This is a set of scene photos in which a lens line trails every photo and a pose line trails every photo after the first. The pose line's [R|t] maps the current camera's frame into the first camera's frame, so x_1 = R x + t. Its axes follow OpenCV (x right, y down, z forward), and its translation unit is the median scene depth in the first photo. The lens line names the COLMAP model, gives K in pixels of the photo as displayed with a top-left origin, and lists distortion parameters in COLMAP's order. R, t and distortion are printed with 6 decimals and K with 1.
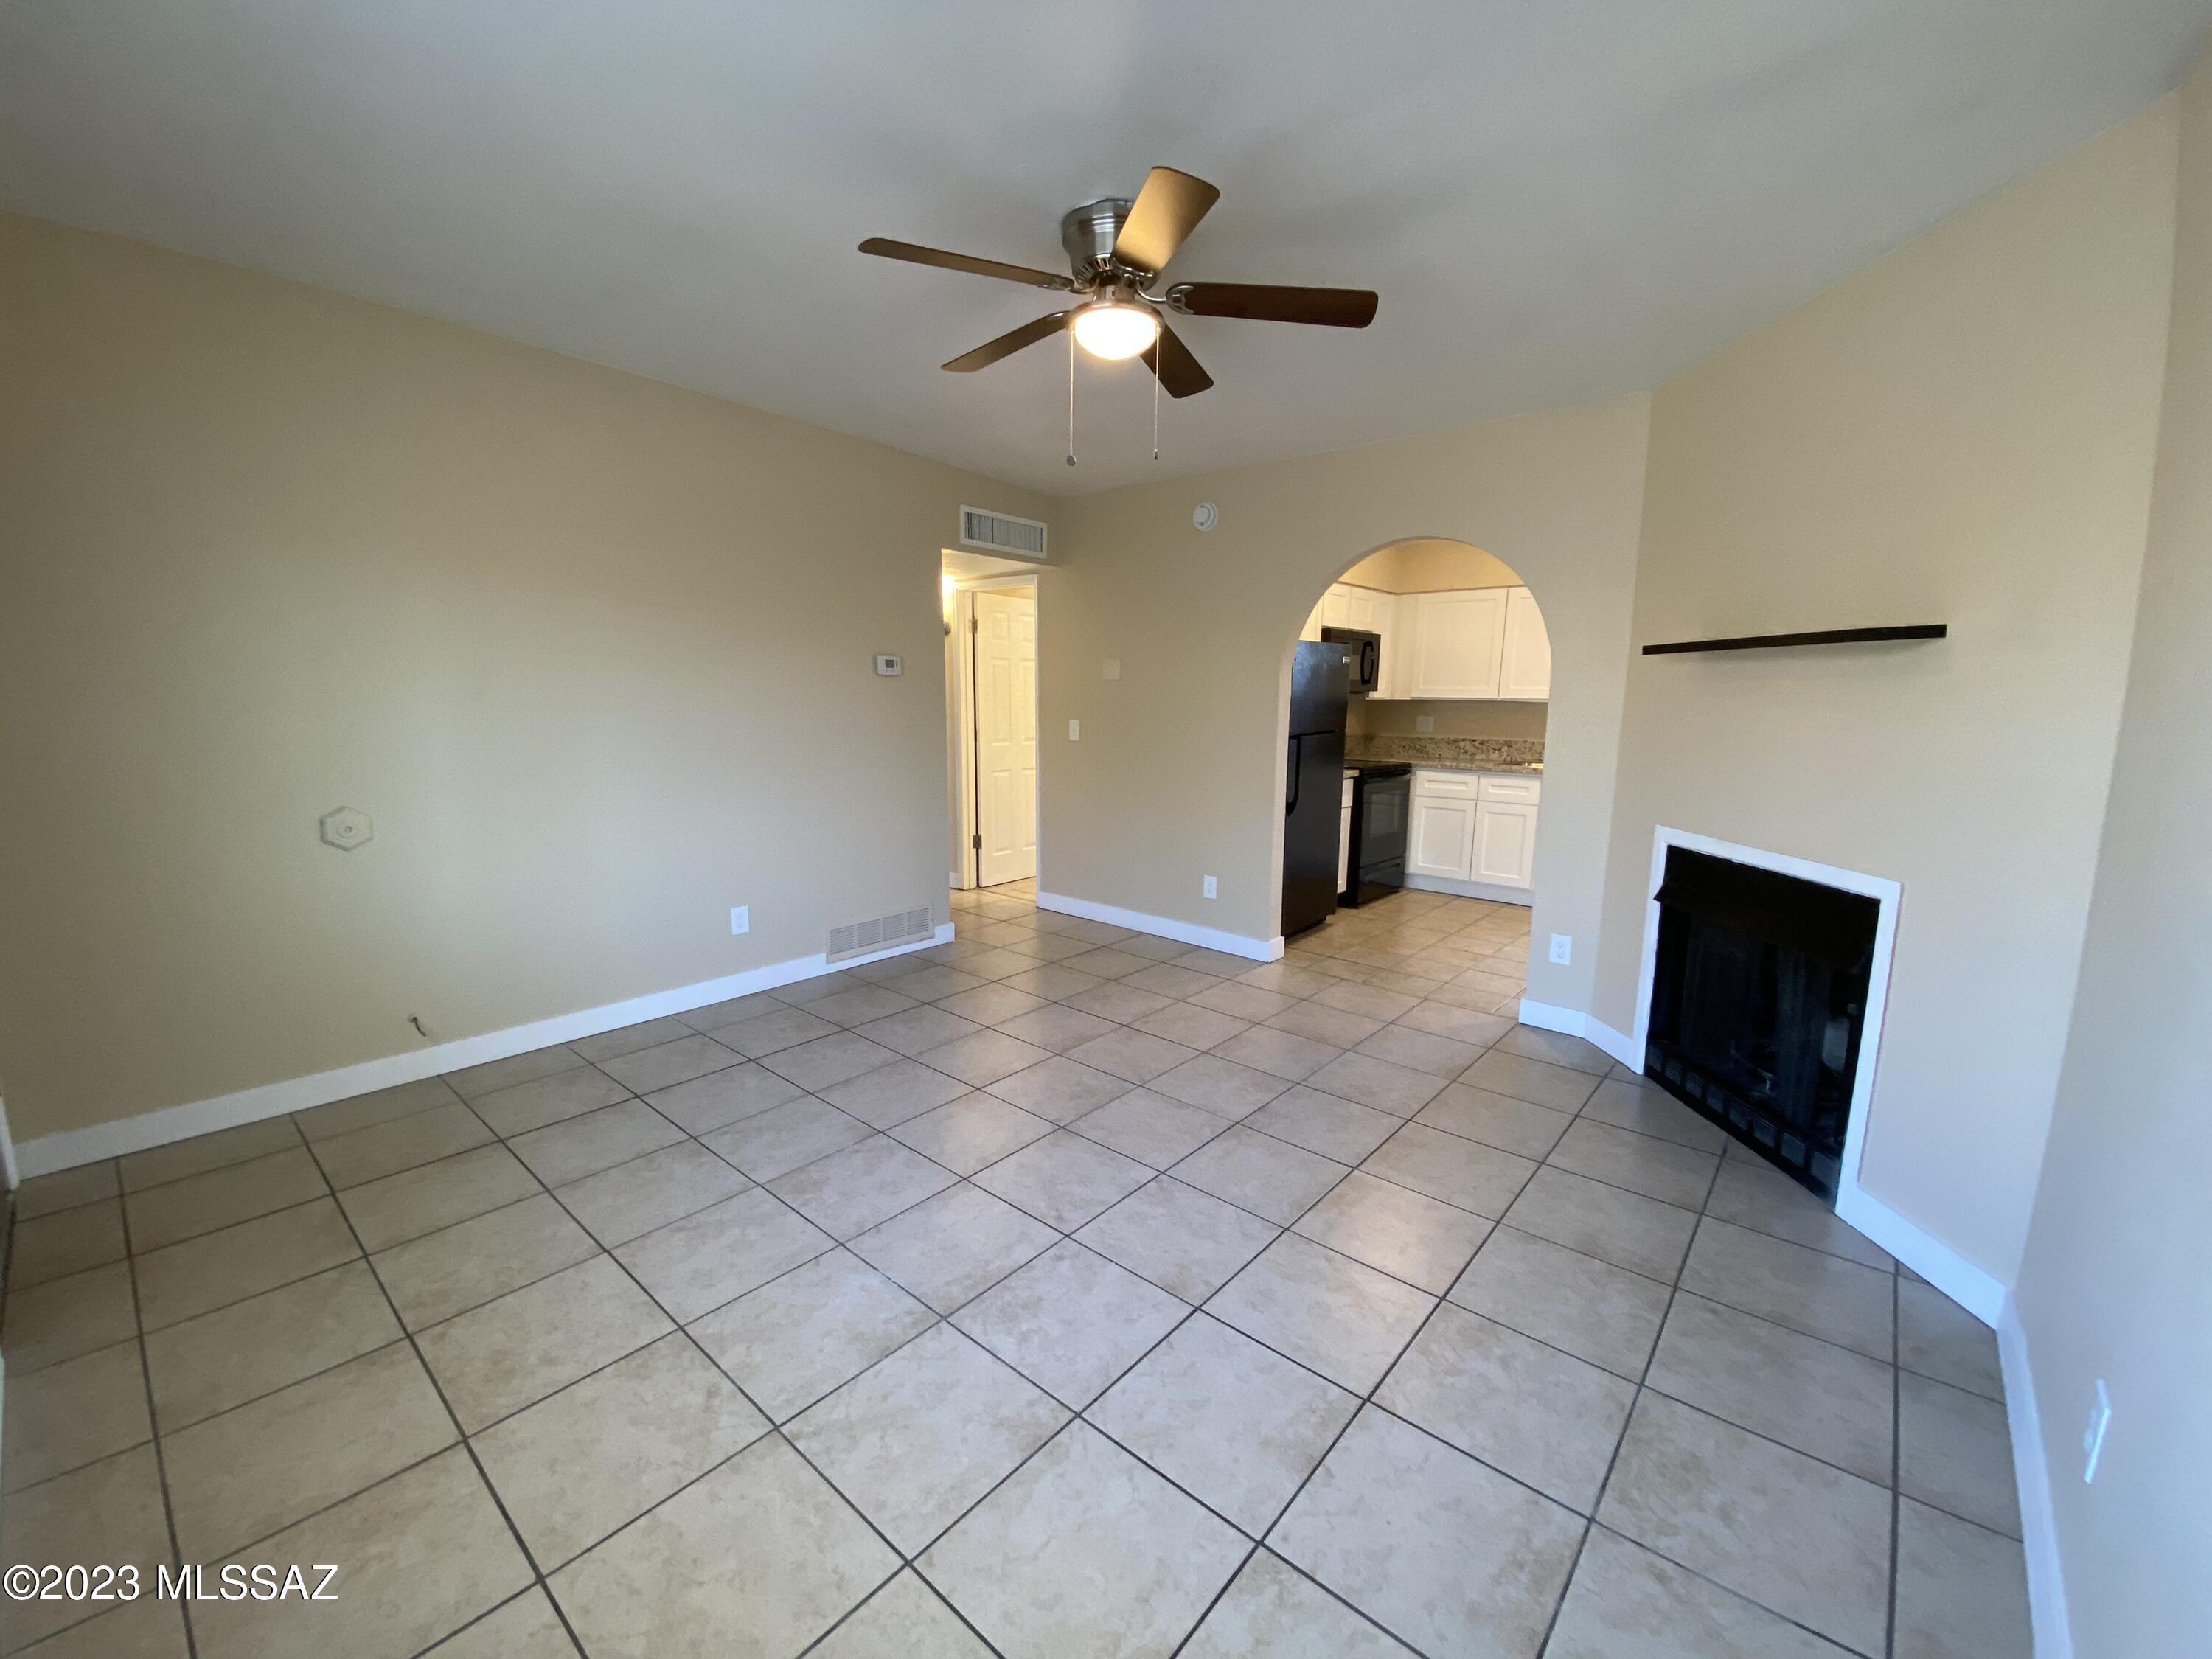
lens RADIAL K [[926.9, 0, 1106.0], [0, 926.9, 829.5], [0, 0, 1]] dist [-0.002869, -0.000460]
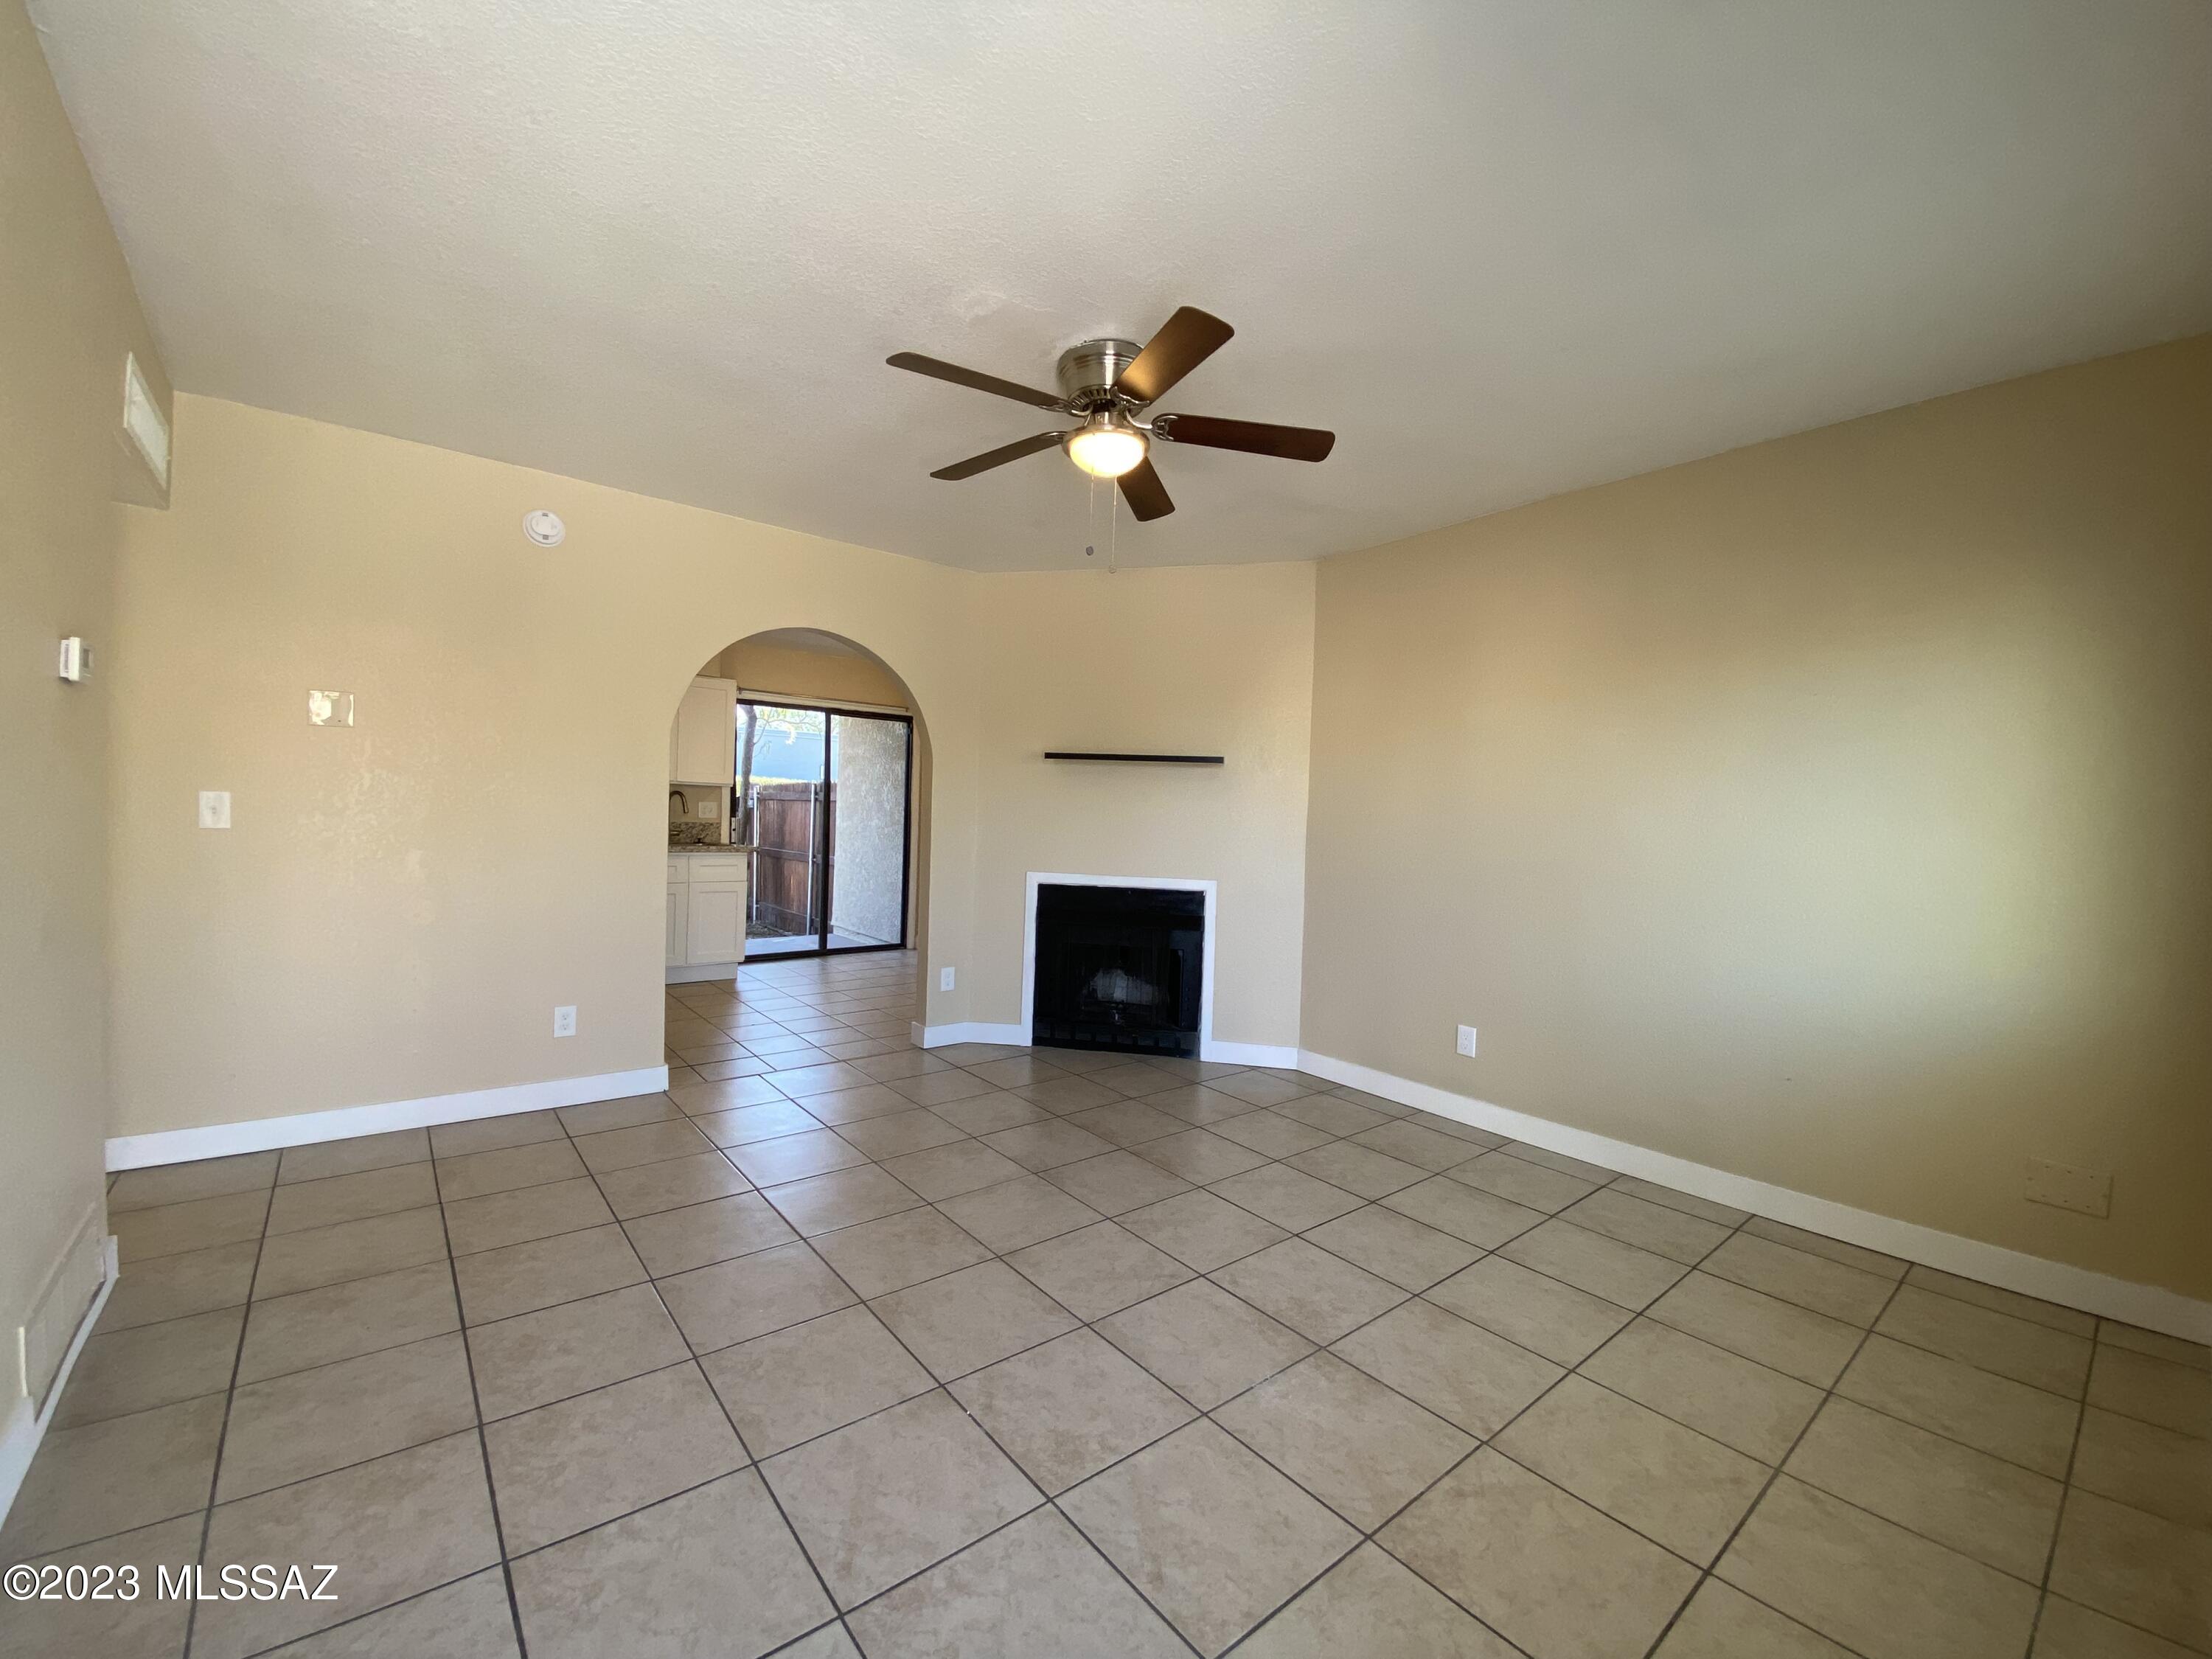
lens RADIAL K [[901.7, 0, 1103.4], [0, 901.7, 853.0], [0, 0, 1]] dist [-0.012803, -0.000293]
pose [[0.164904, -0.056556, 0.984687, -1.058068], [0.119862, 0.992104, 0.036908, -0.099876], [-0.978999, 0.111940, 0.170381, 0.876640]]
